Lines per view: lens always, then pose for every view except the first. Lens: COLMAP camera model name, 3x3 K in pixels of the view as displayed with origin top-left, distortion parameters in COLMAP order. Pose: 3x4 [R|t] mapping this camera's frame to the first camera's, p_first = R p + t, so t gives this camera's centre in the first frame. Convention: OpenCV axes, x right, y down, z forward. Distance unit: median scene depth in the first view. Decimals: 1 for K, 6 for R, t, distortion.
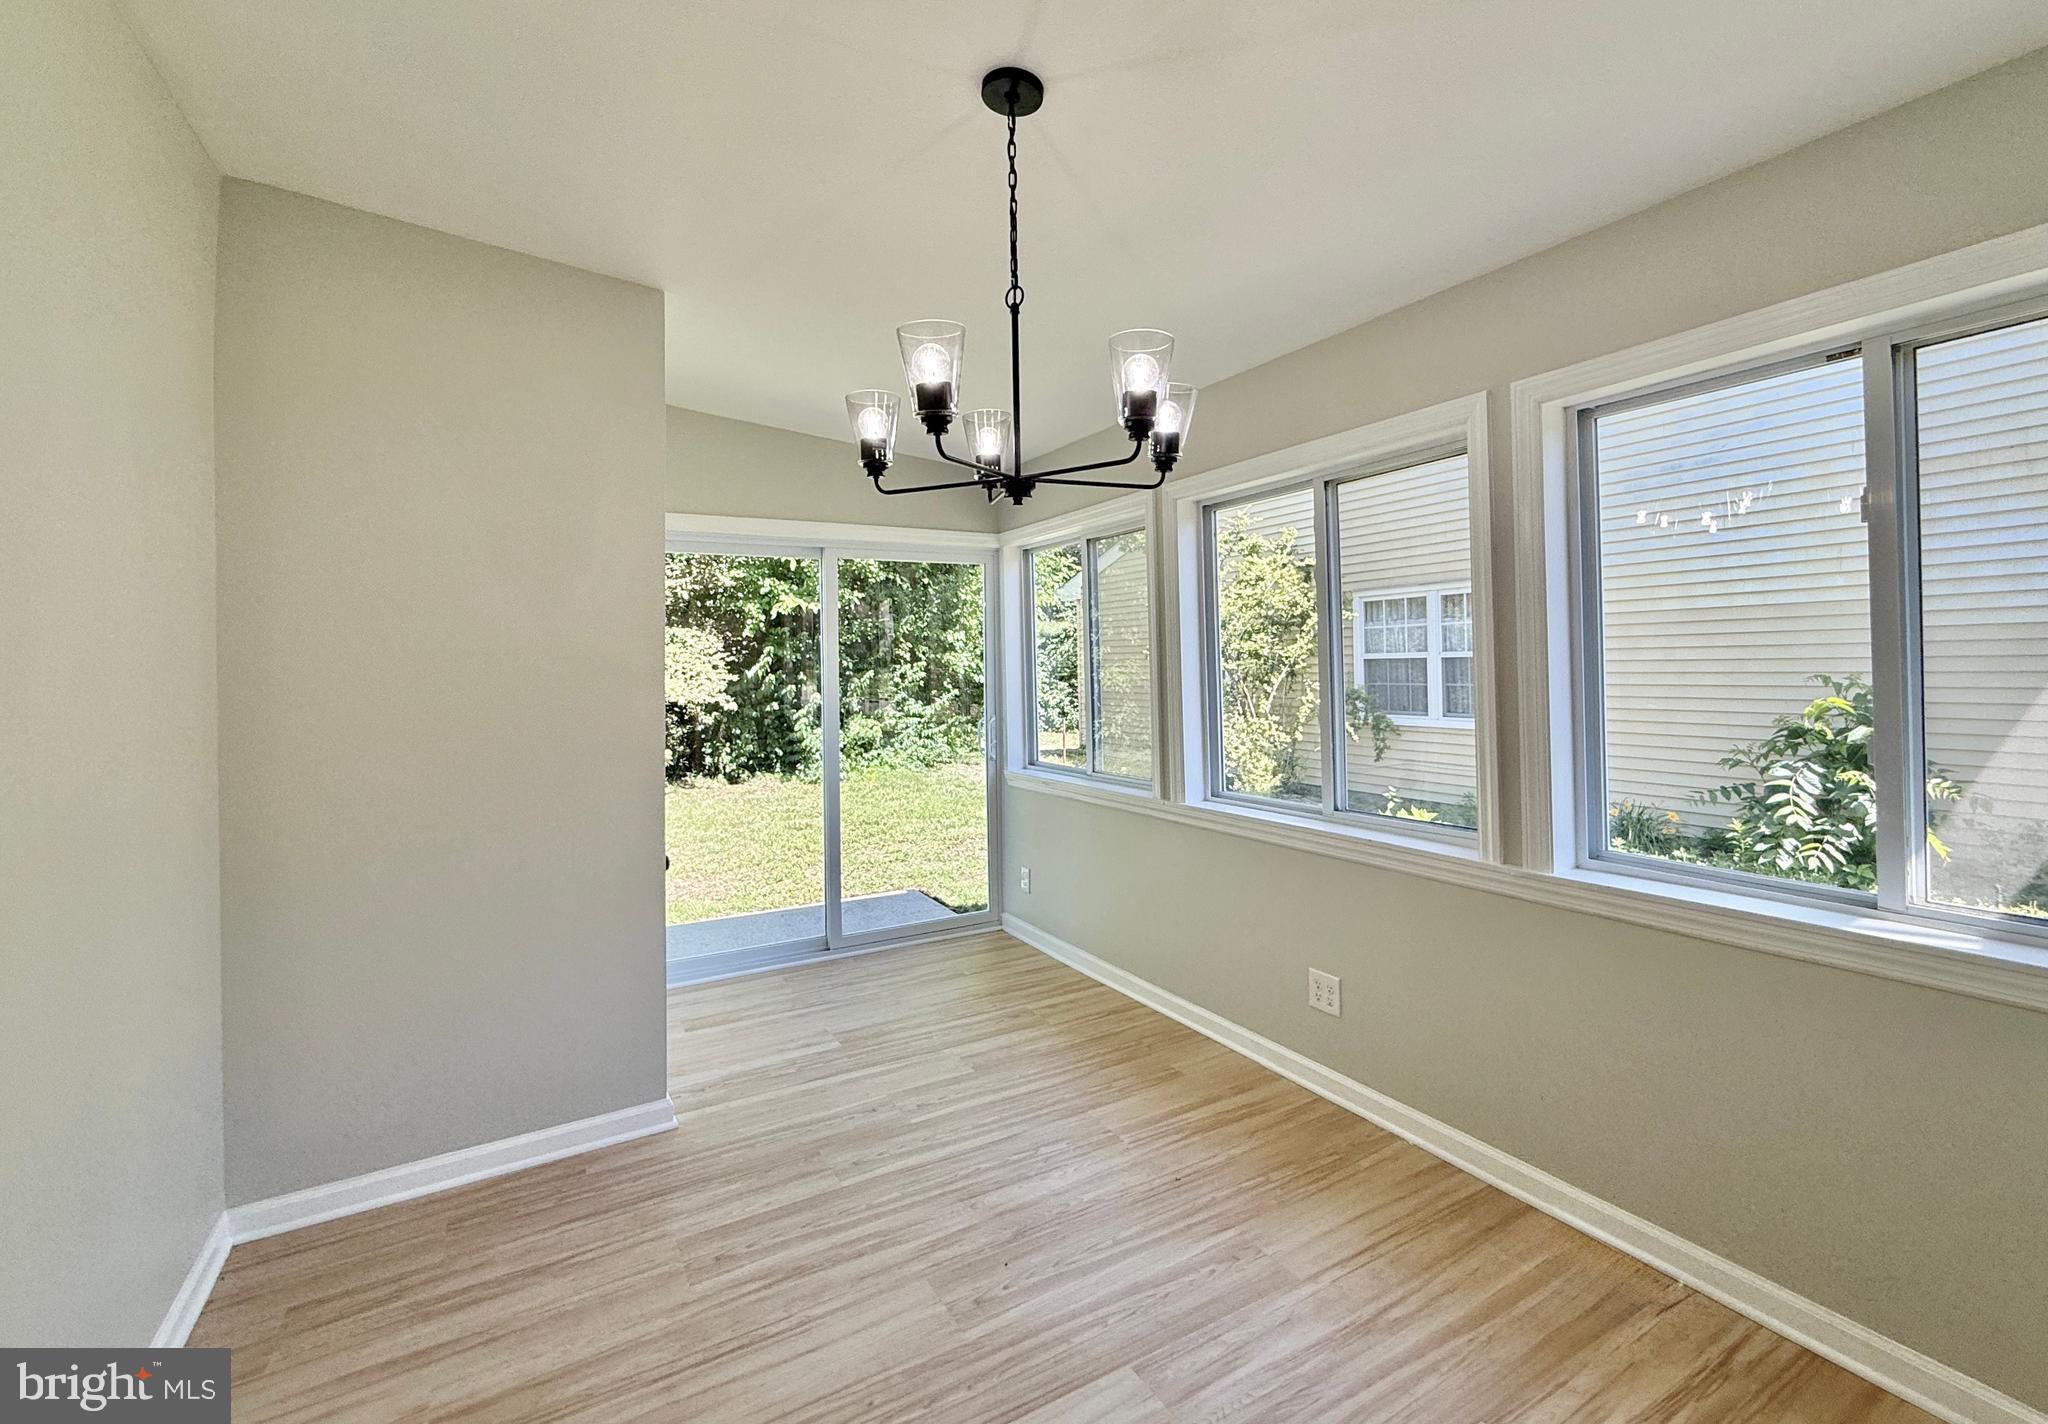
lens RADIAL K [[900.7, 0, 1045.5], [0, 900.7, 655.2], [0, 0, 1]] dist [0.002450, 0.000395]
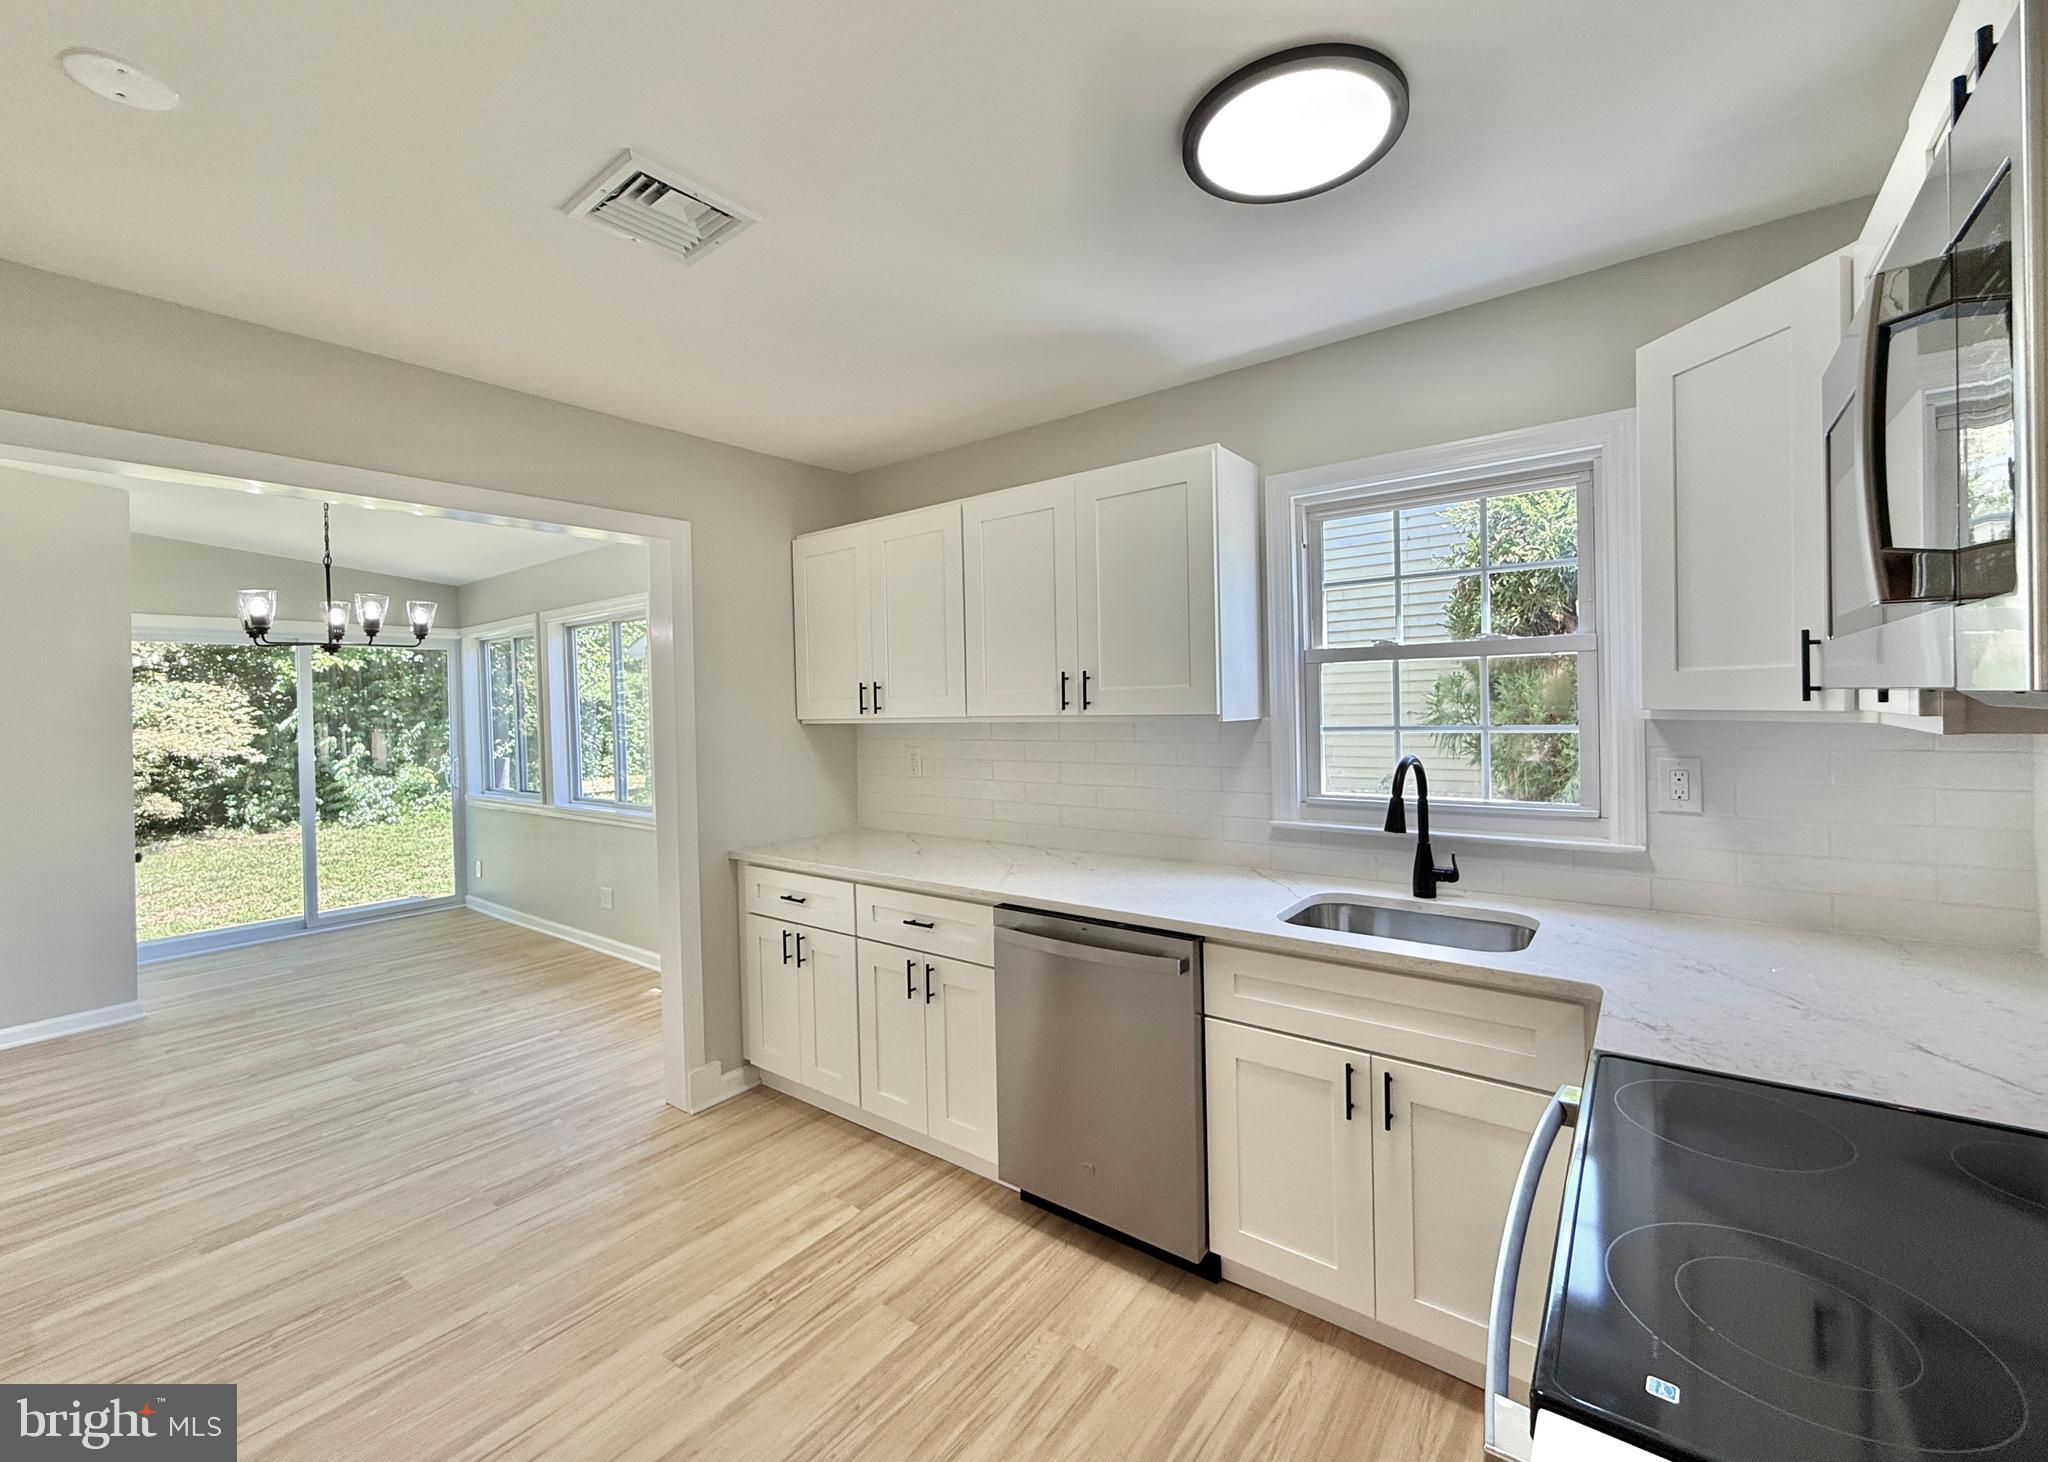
lens RADIAL K [[826.4, 0, 1020.2], [0, 826.4, 708.8], [0, 0, 1]] dist [0.000483, -0.000152]
pose [[0.927347, -0.008038, 0.374117, 0.108305], [0.004195, 0.999930, 0.011087, -0.007736], [-0.374180, -0.008713, 0.927315, -0.209333]]
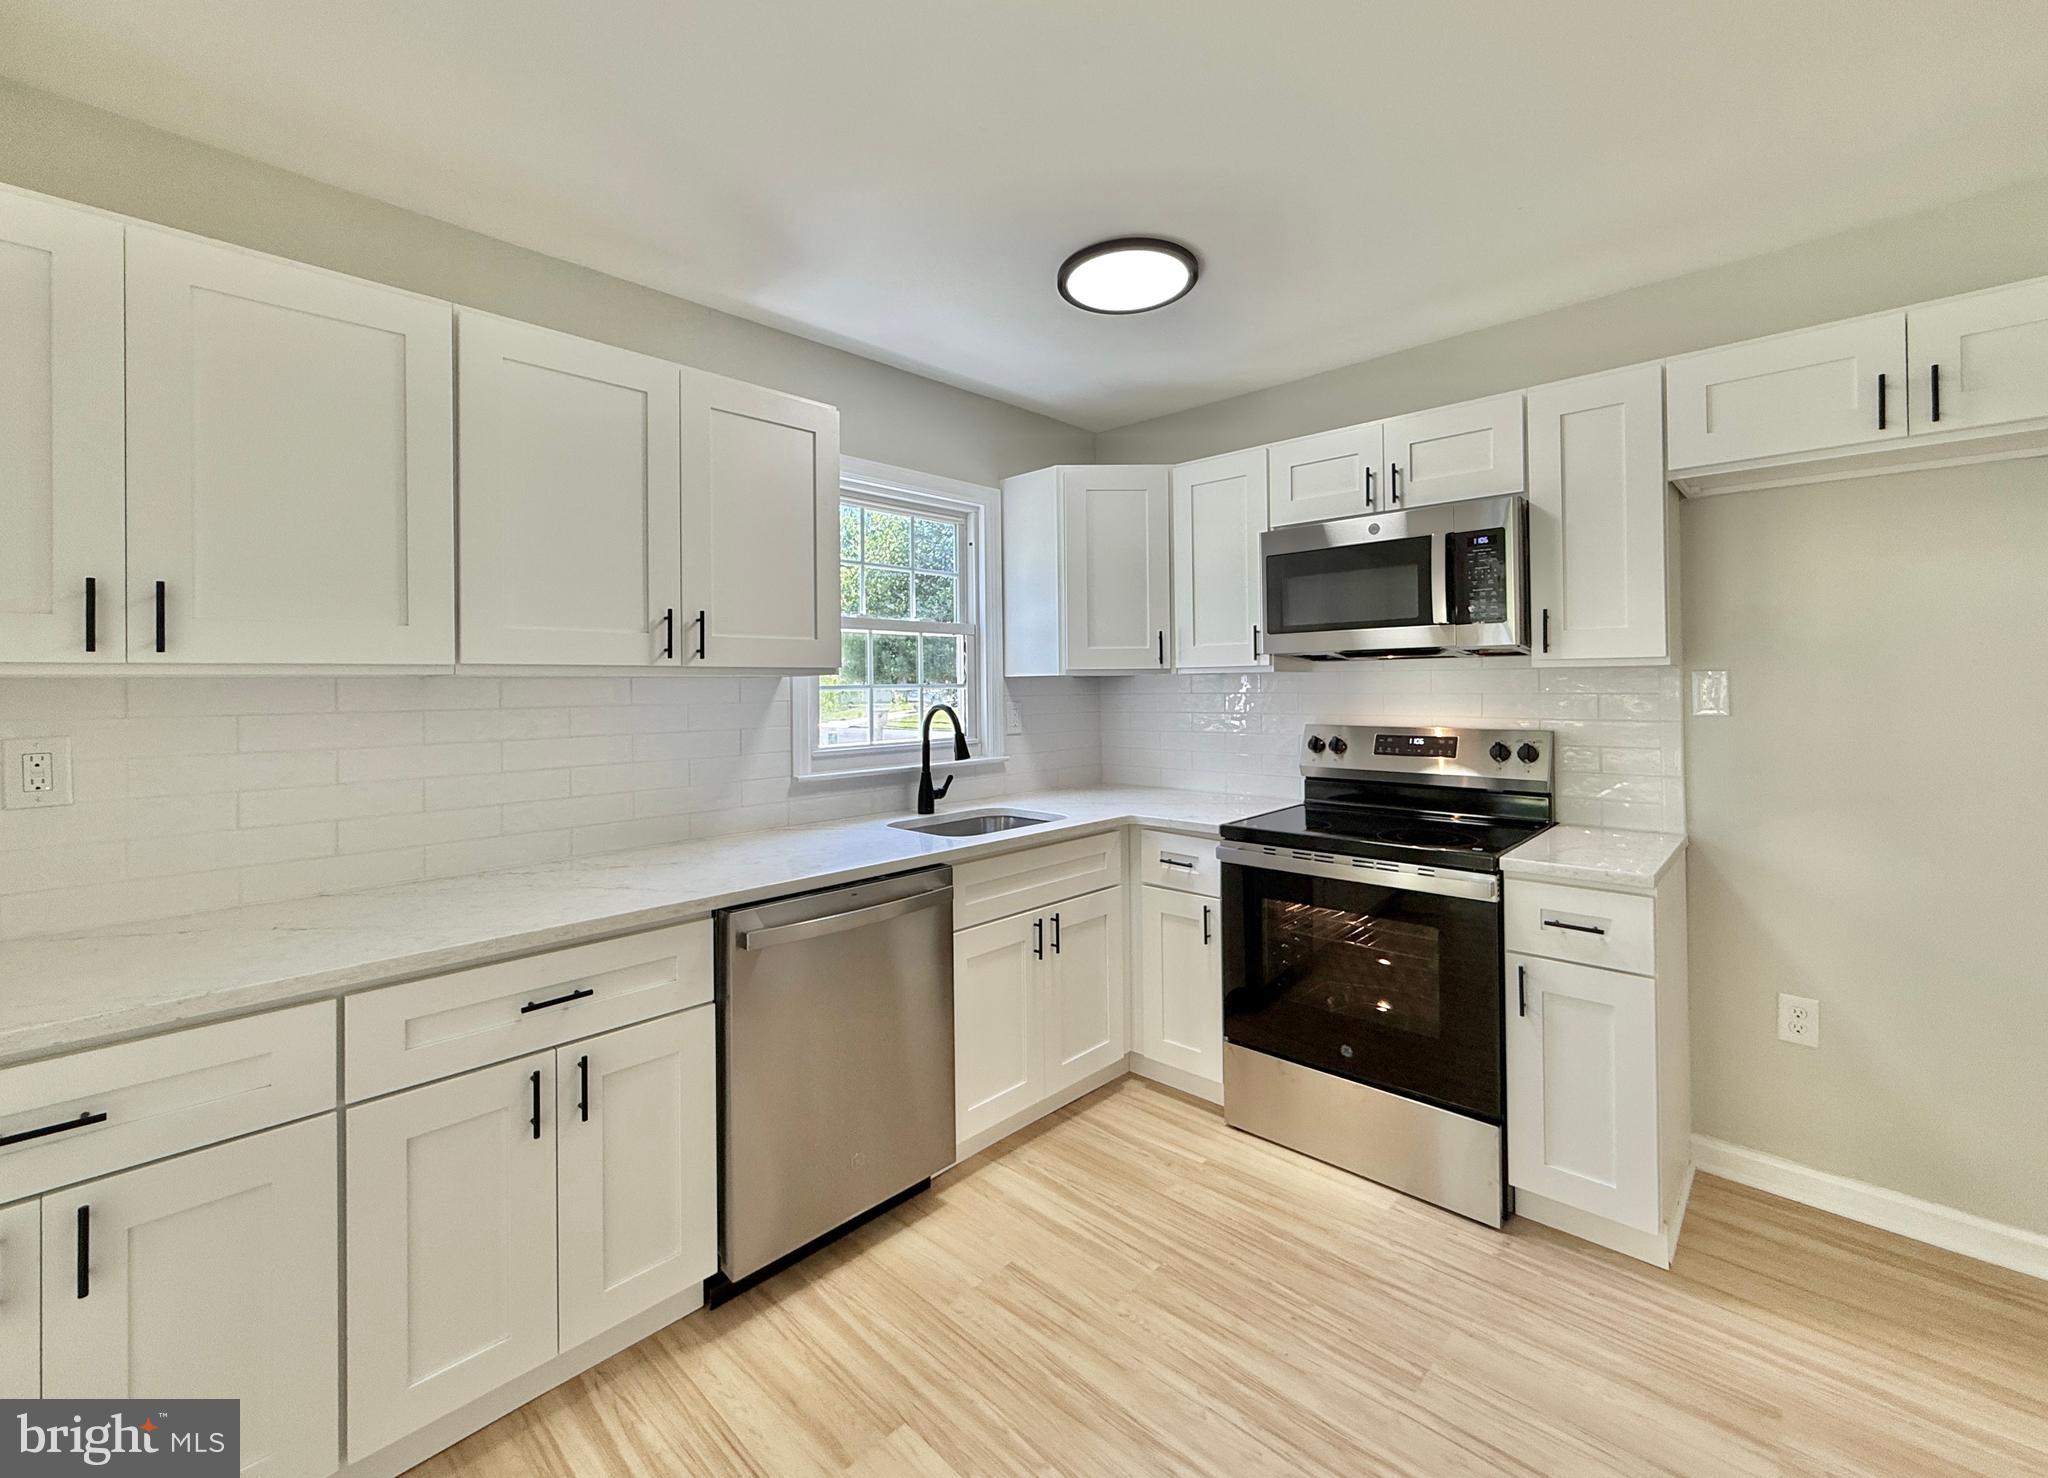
lens RADIAL K [[856.0, 0, 1016.7], [0, 856.0, 679.5], [0, 0, 1]] dist [-0.001806, 0.000065]
pose [[-0.263967, 0.027306, 0.964145, 0.022146], [0.006063, 0.999626, -0.026651, 0.003527], [-0.964513, -0.001190, -0.264034, -0.047506]]
